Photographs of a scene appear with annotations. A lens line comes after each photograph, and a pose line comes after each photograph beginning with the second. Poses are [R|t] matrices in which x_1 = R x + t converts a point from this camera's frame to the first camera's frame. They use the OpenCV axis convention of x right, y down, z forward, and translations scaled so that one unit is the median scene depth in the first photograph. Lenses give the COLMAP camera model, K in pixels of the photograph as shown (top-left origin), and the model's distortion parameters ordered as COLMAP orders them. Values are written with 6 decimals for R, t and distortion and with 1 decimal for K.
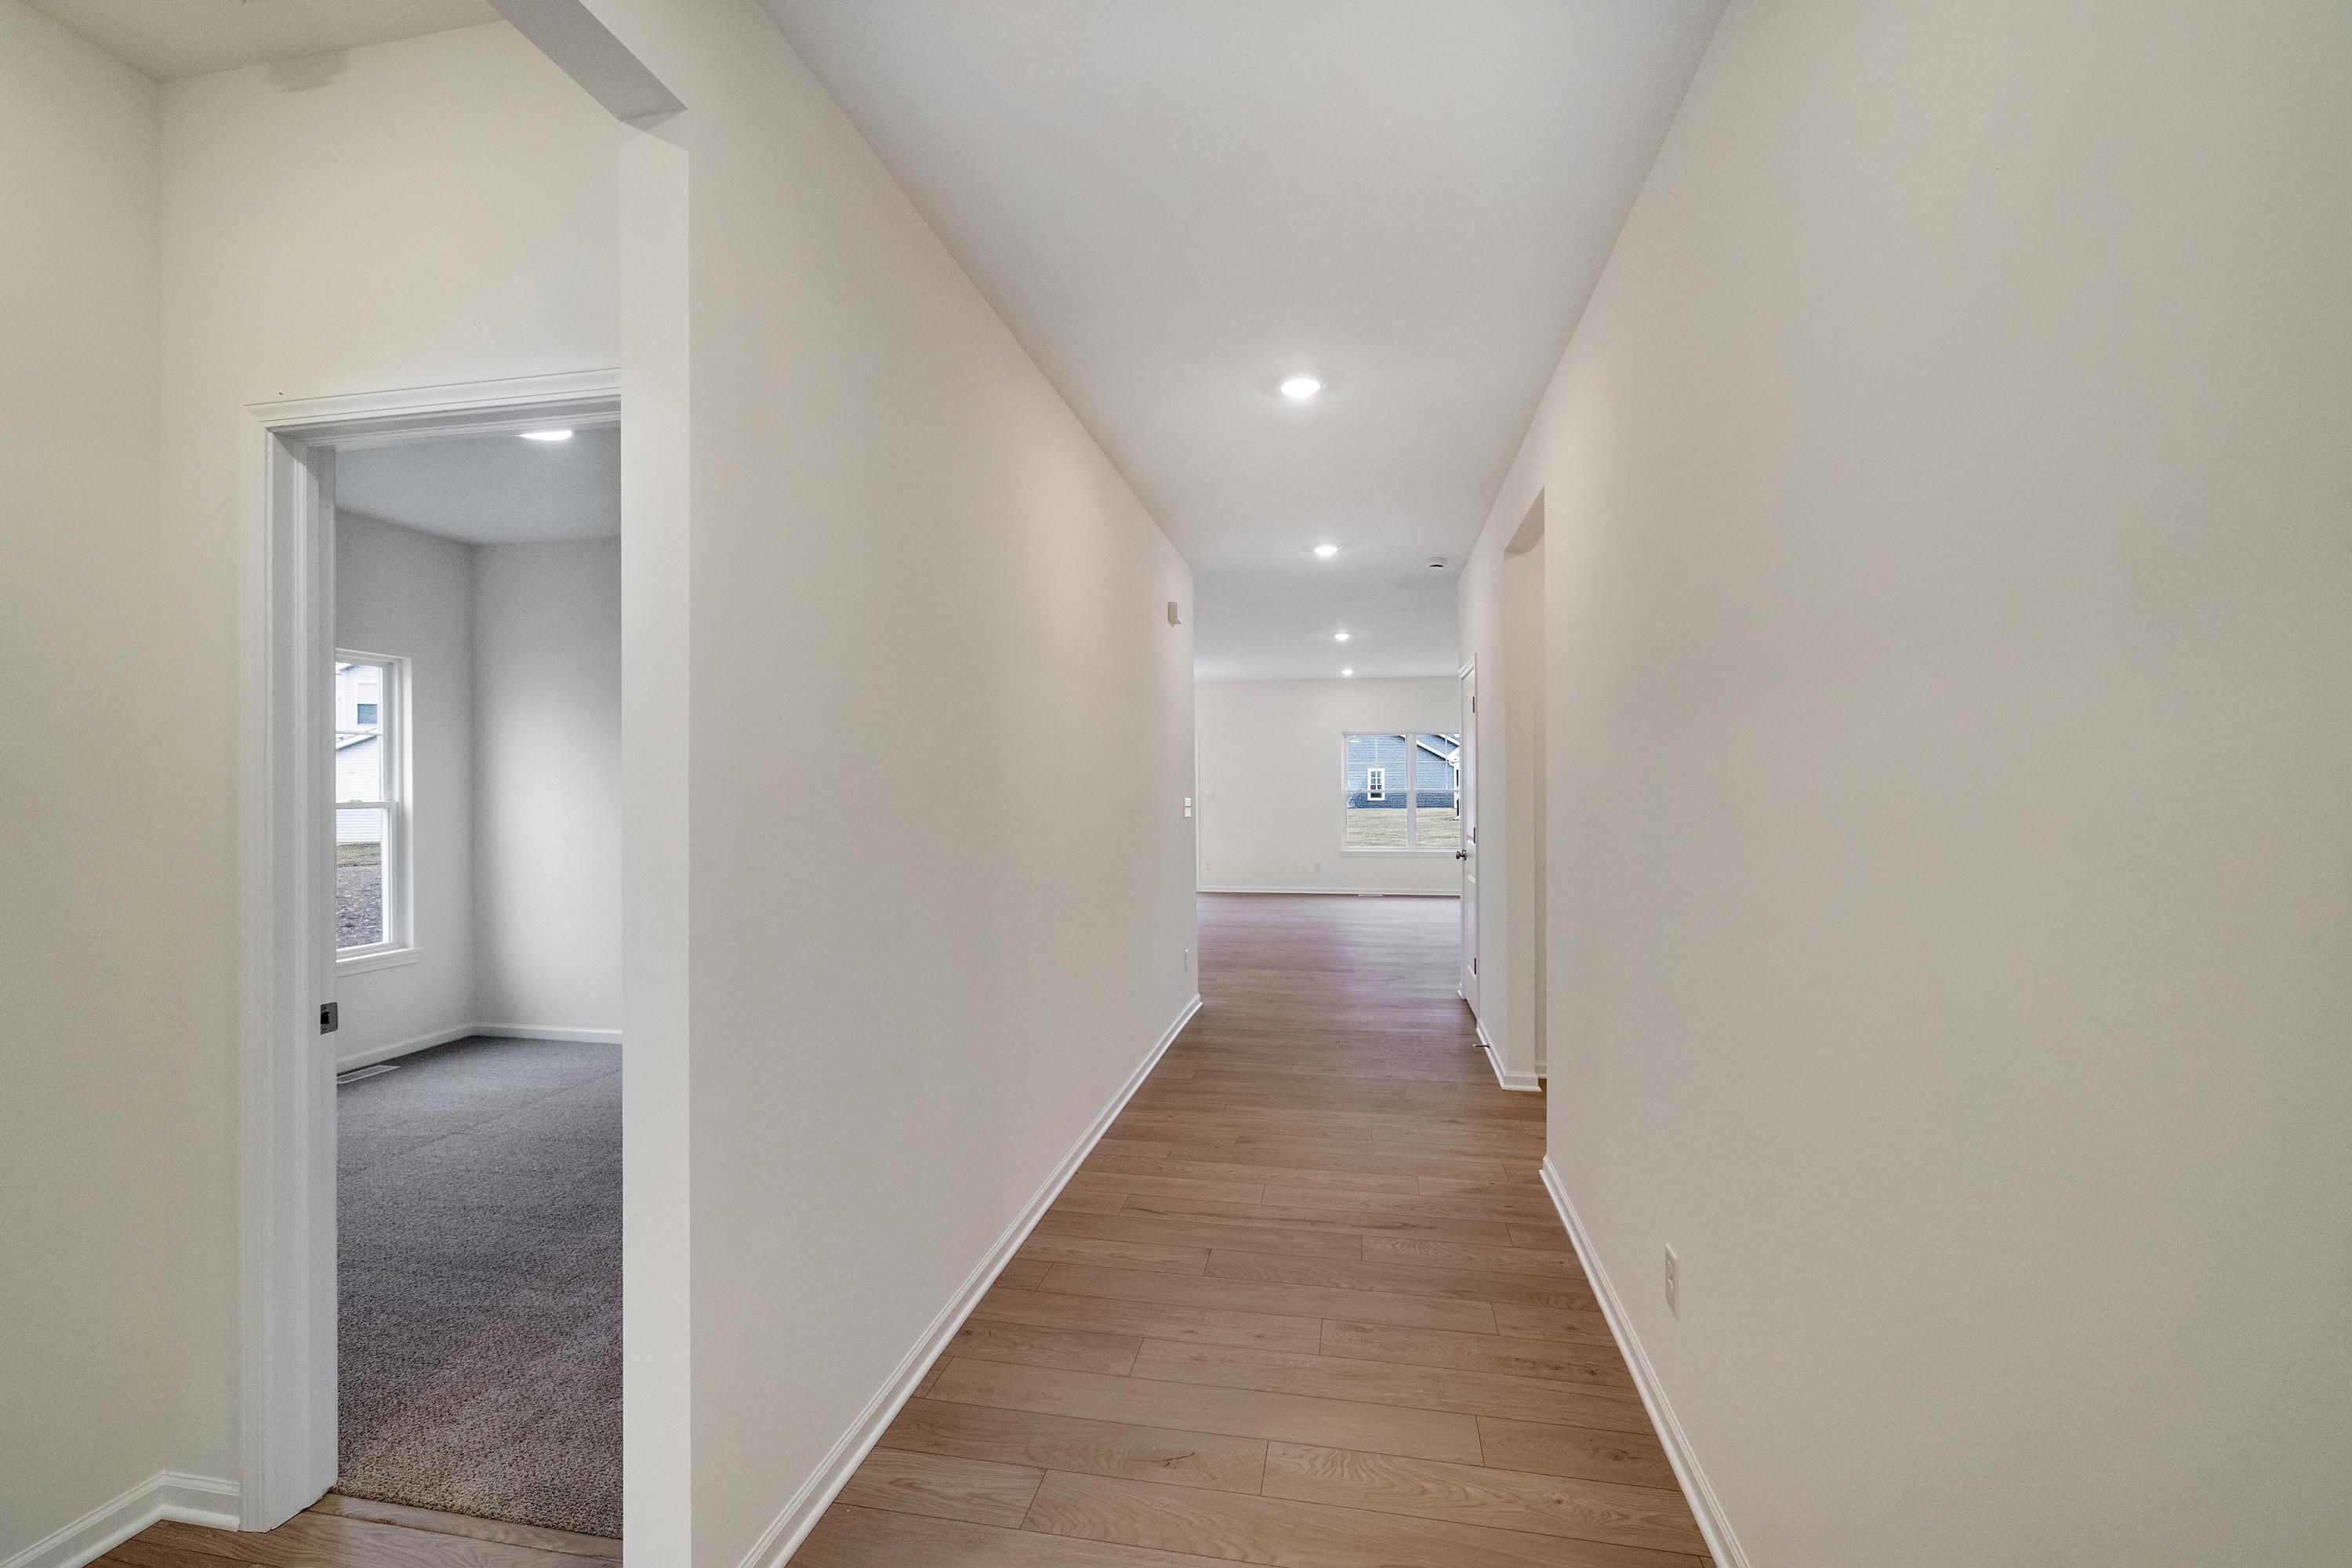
lens RADIAL K [[1017.9, 0, 1167.9], [0, 1017.9, 783.9], [0, 0, 1]] dist [0.012157, -0.000861]
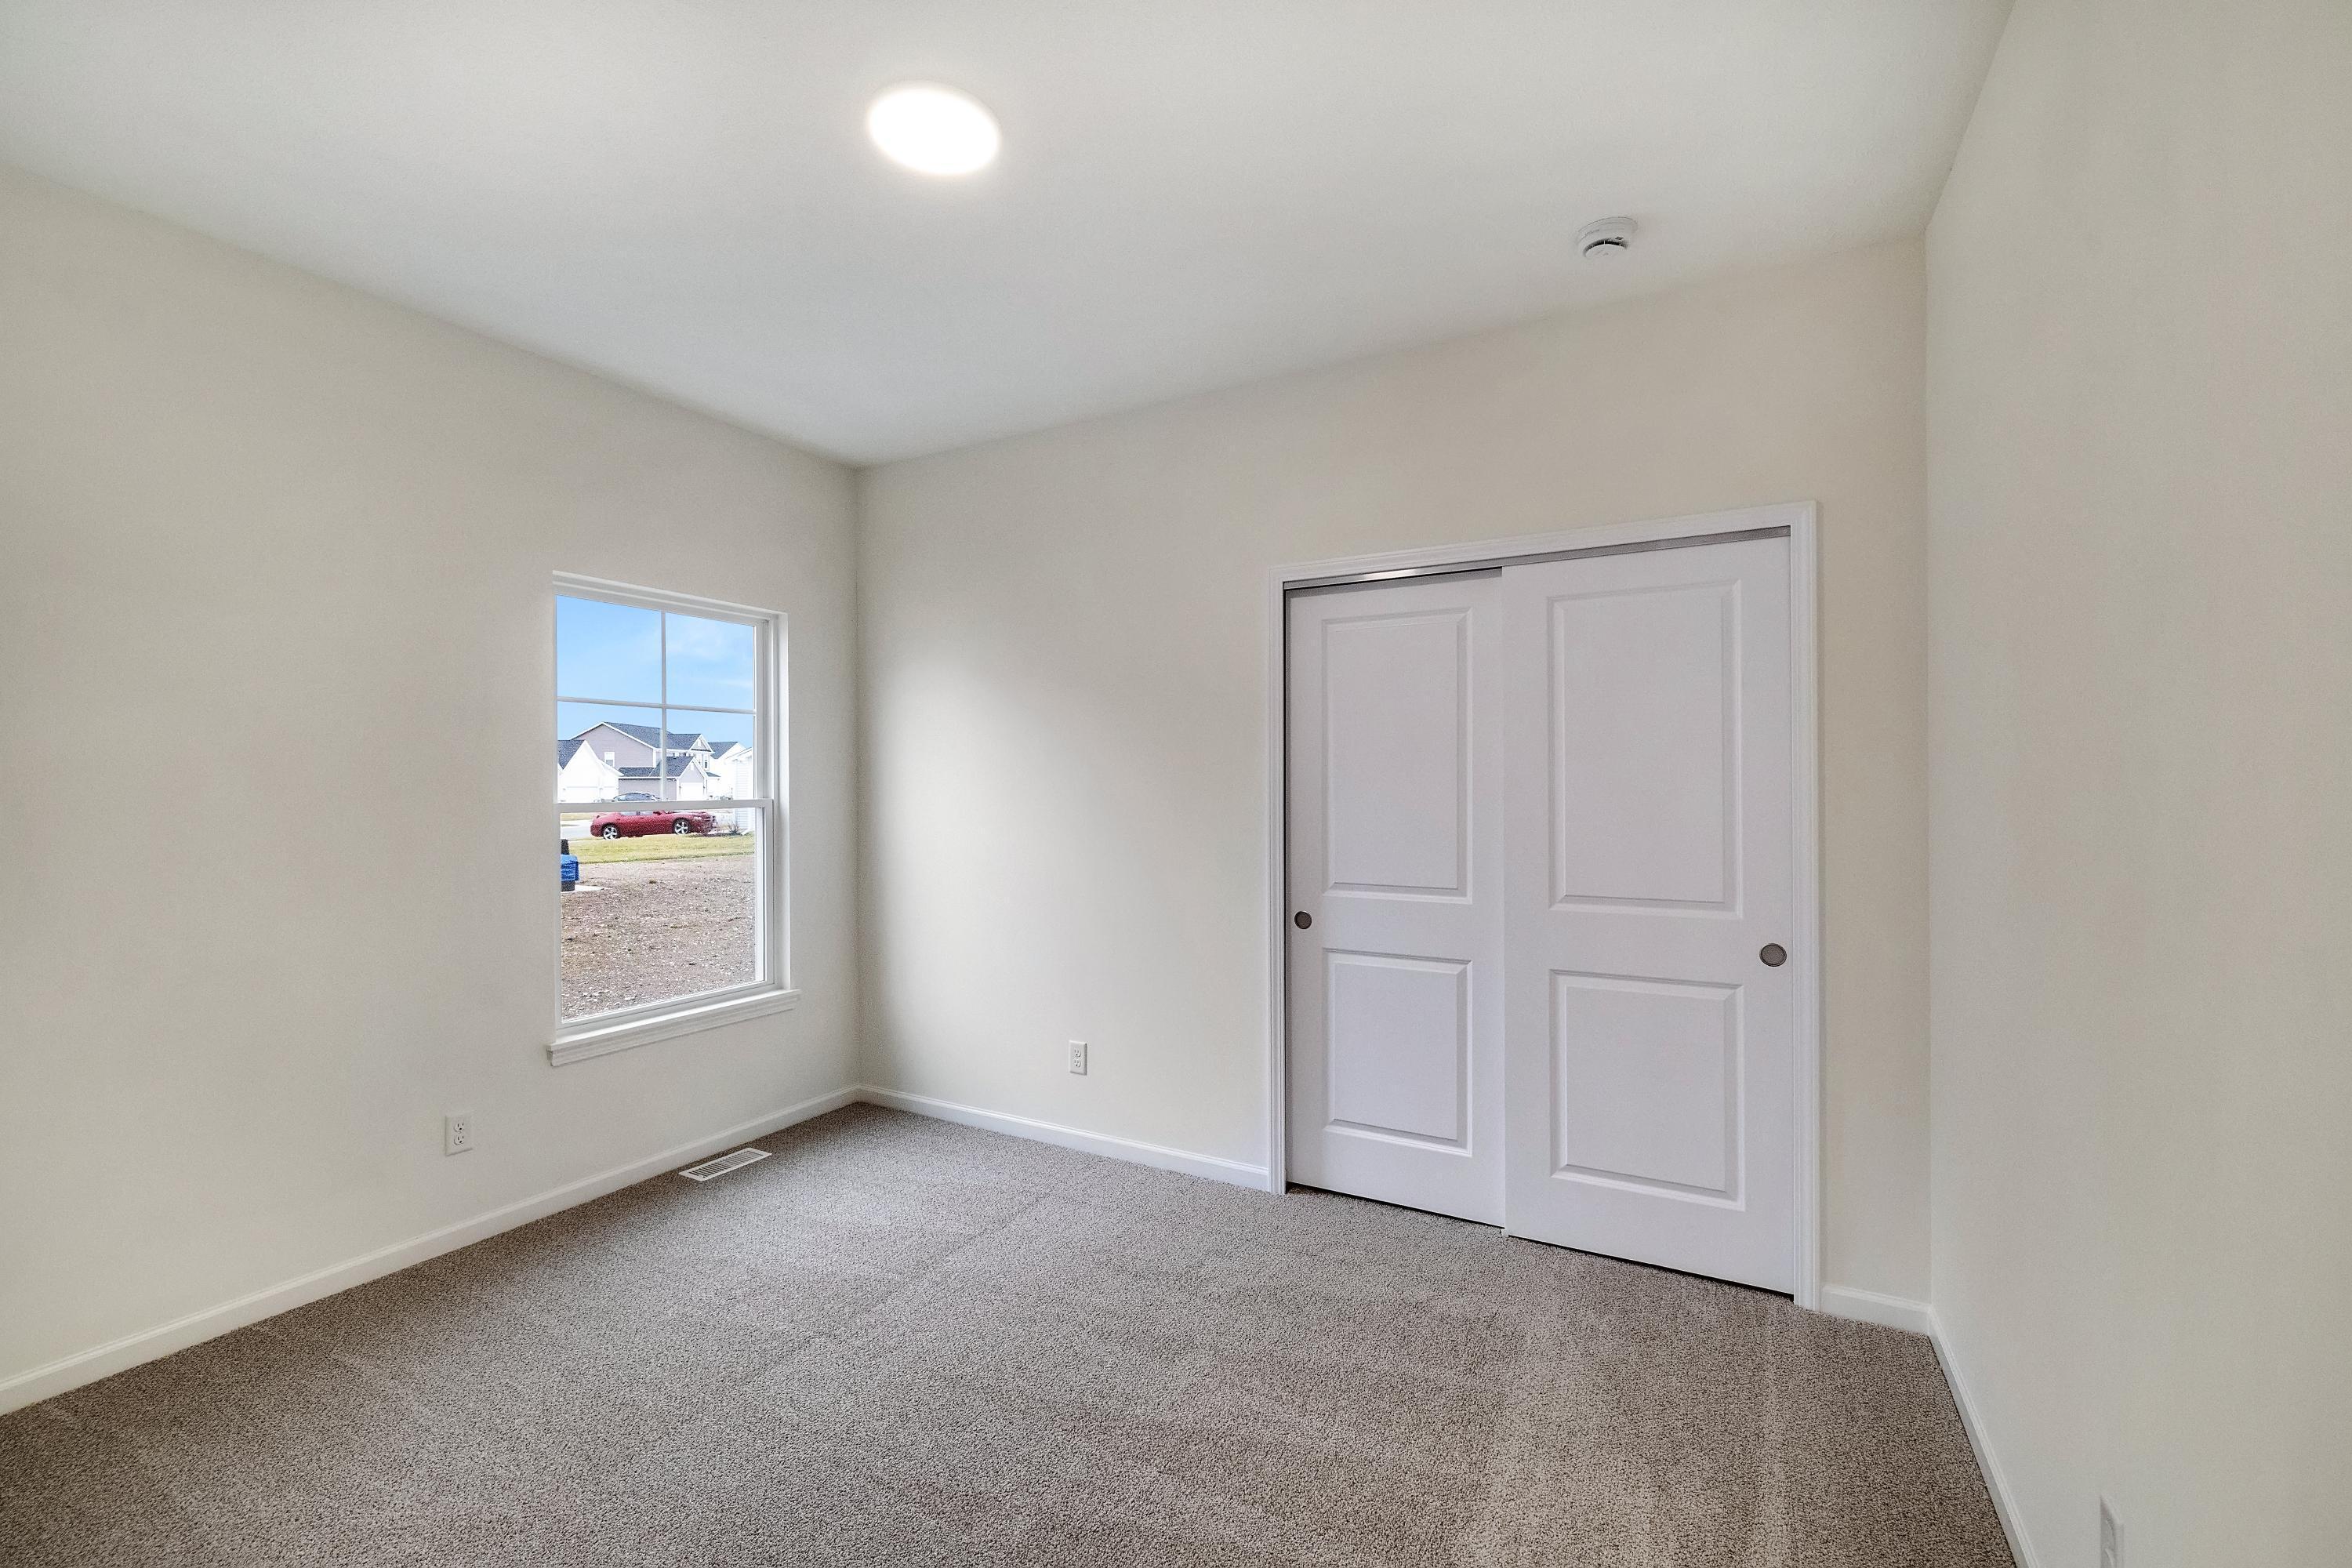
lens RADIAL K [[1017.9, 0, 1168.5], [0, 1017.9, 785.6], [0, 0, 1]] dist [0.012157, -0.000861]
pose [[0.952983, 0.002148, -0.303016, -0.238770], [-0.002933, 0.999993, -0.002136, 0.007683], [0.303009, 0.002925, 0.952983, 0.363190]]
